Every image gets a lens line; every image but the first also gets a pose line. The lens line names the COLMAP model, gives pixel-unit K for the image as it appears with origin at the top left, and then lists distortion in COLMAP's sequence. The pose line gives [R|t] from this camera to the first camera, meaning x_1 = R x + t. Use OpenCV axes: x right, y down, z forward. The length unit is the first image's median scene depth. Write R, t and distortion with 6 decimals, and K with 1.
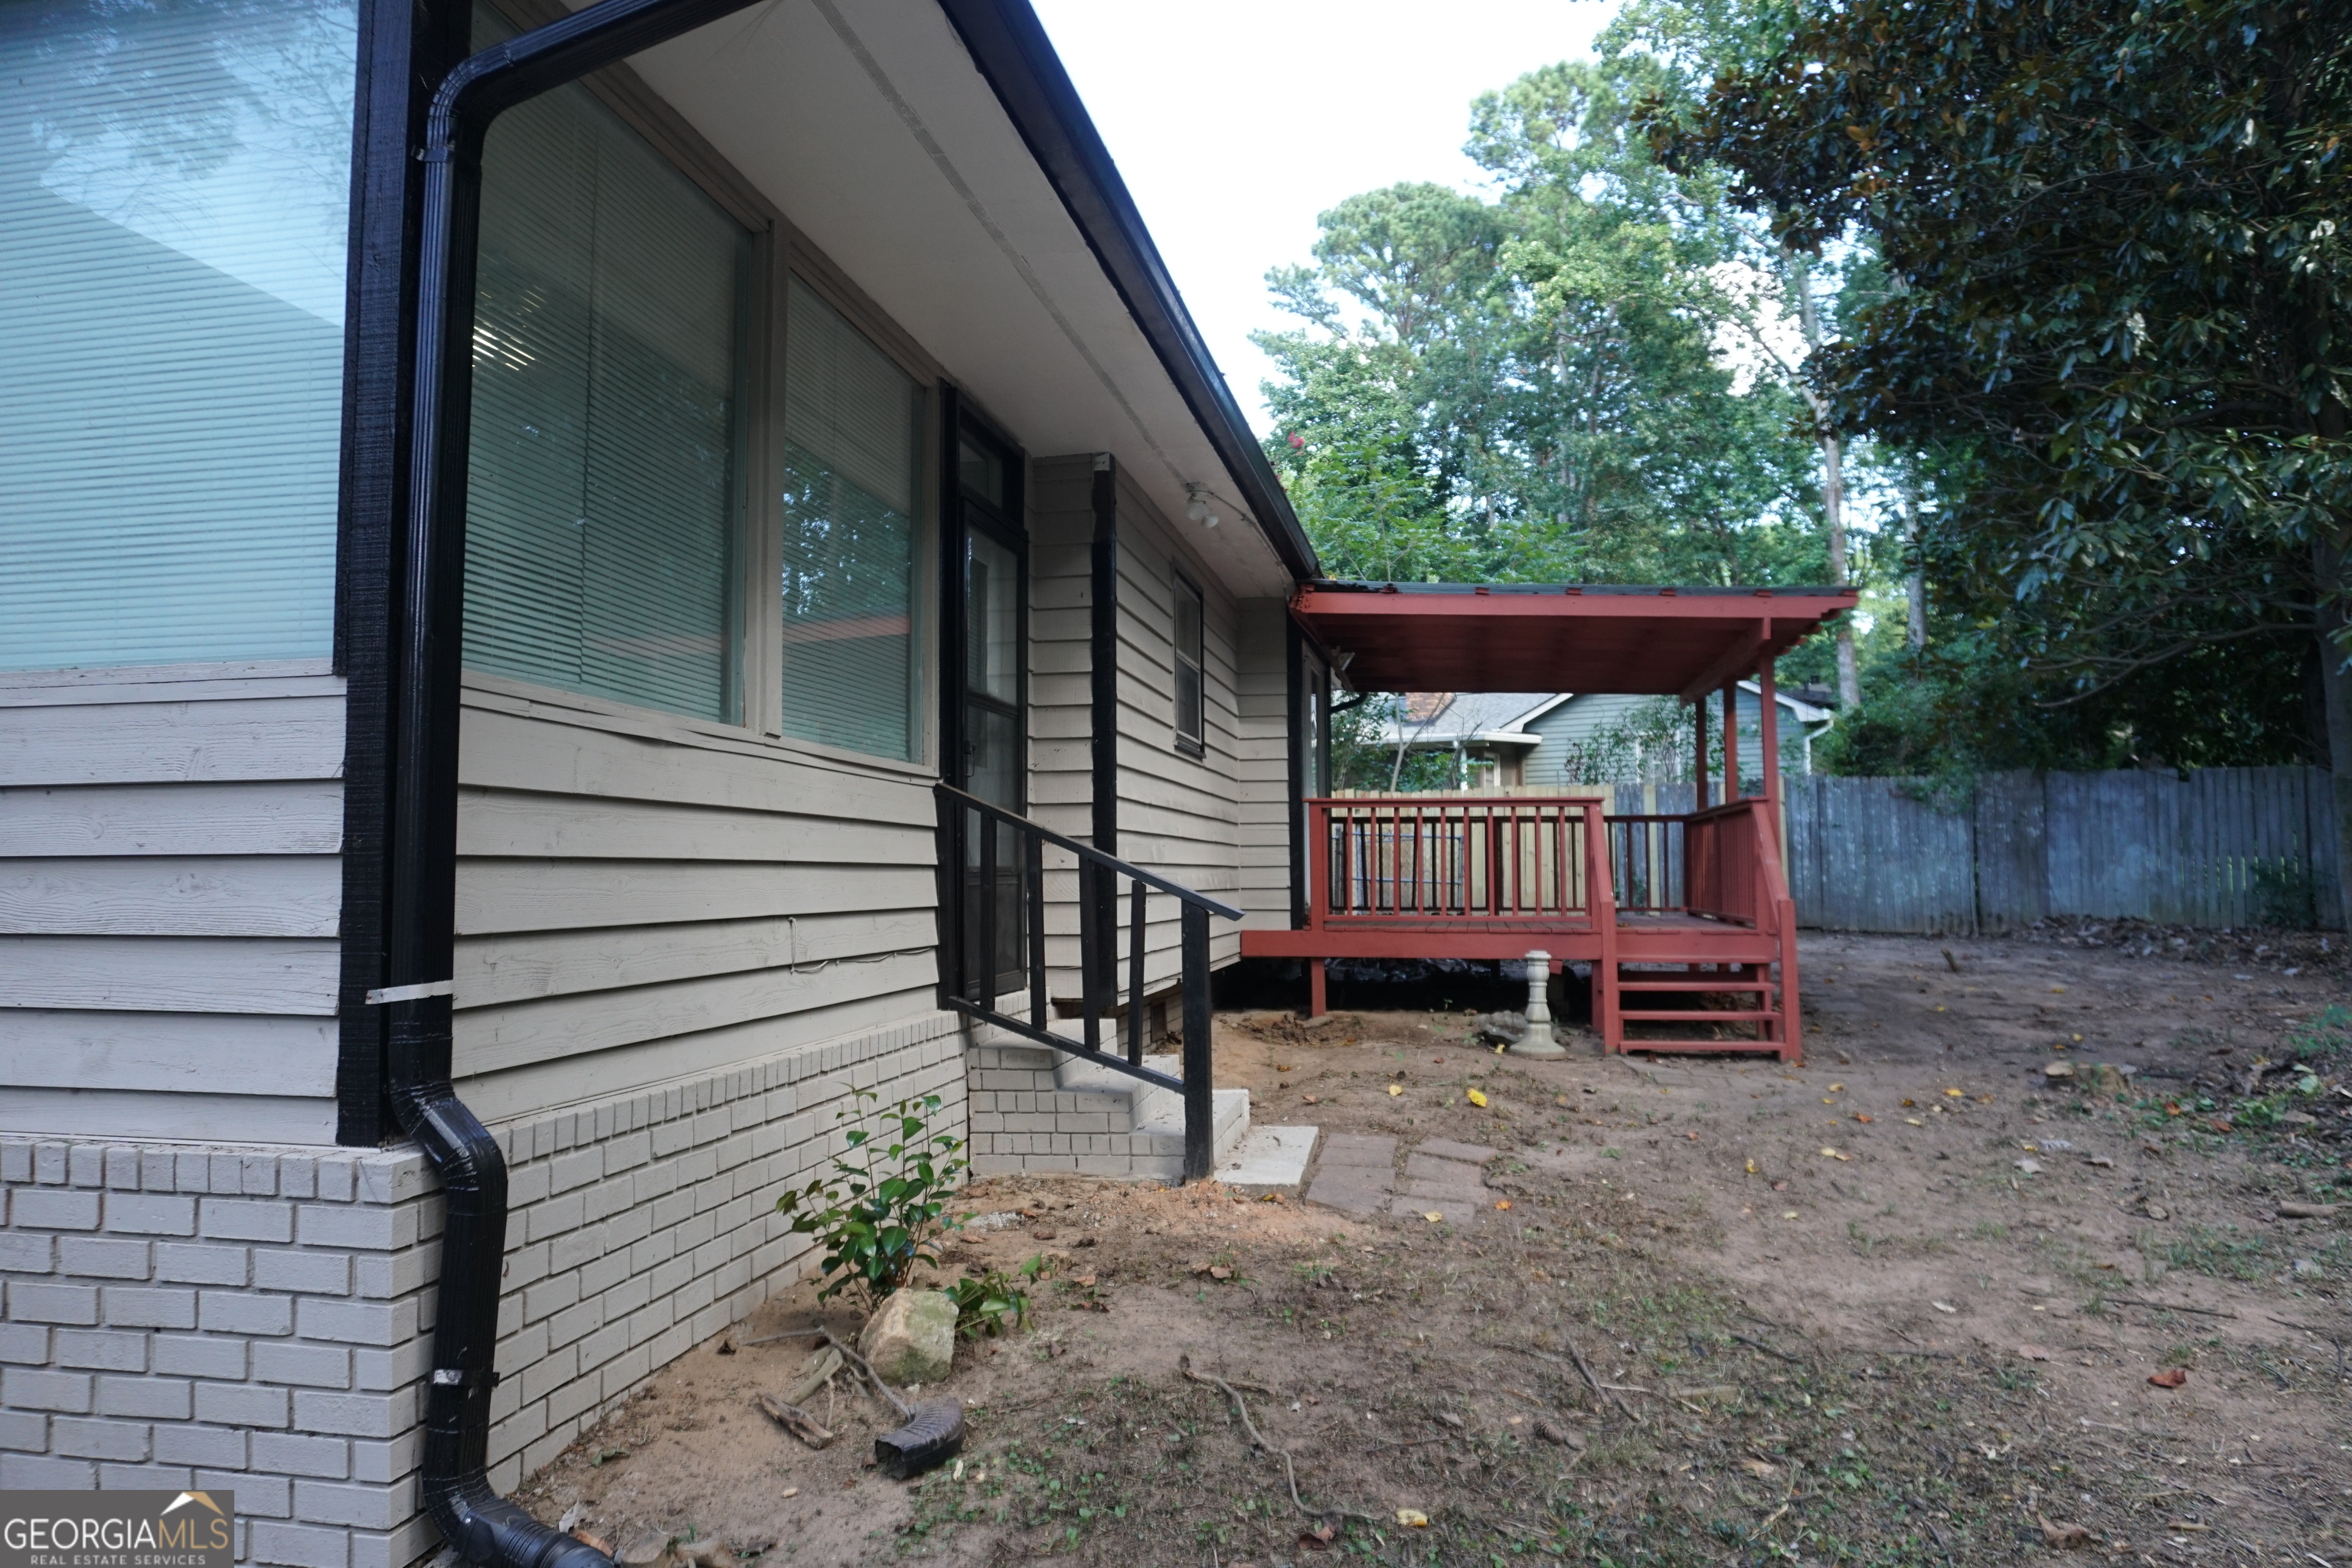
lens RADIAL K [[1576.5, 0, 1164.9], [0, 1576.5, 782.3], [0, 0, 1]] dist [-0.043502, 0.039103]
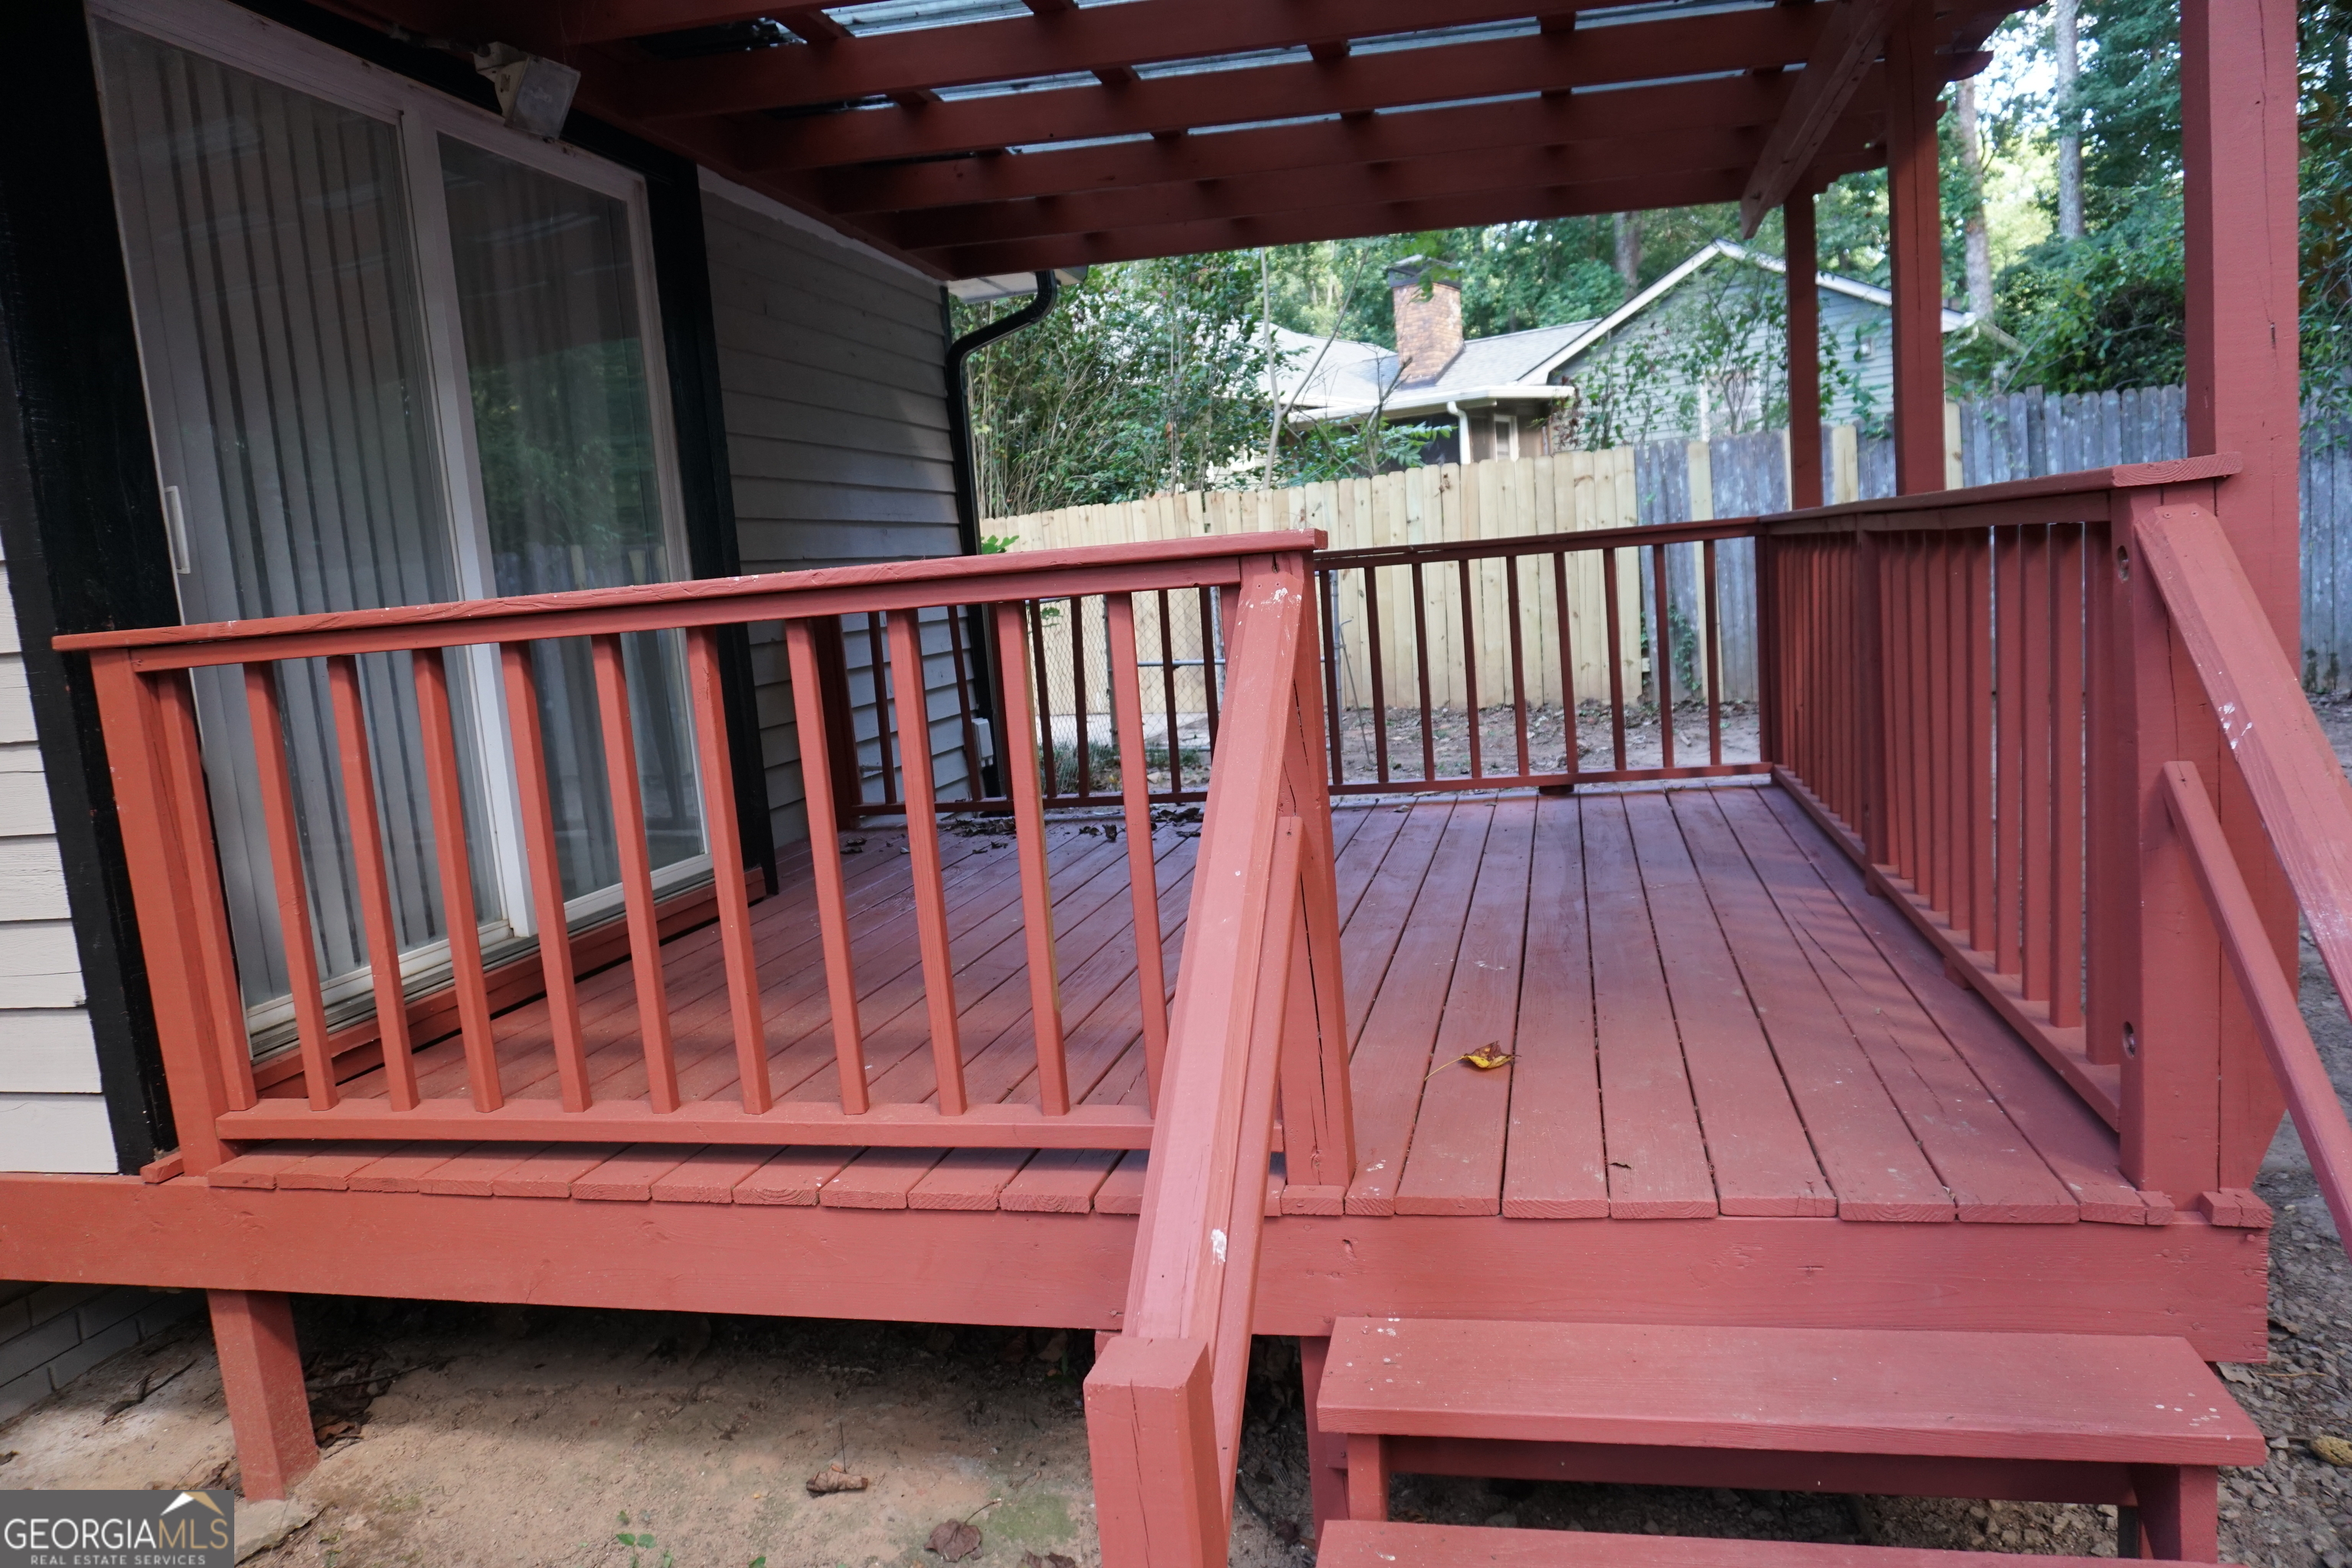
lens RADIAL K [[1576.5, 0, 1164.9], [0, 1576.5, 782.3], [0, 0, 1]] dist [-0.043502, 0.039103]
pose [[0.995609, -0.073871, -0.057493, 0.141167], [0.083314, 0.979299, 0.184477, 0.001586], [0.042675, -0.188457, 0.981154, 0.420751]]
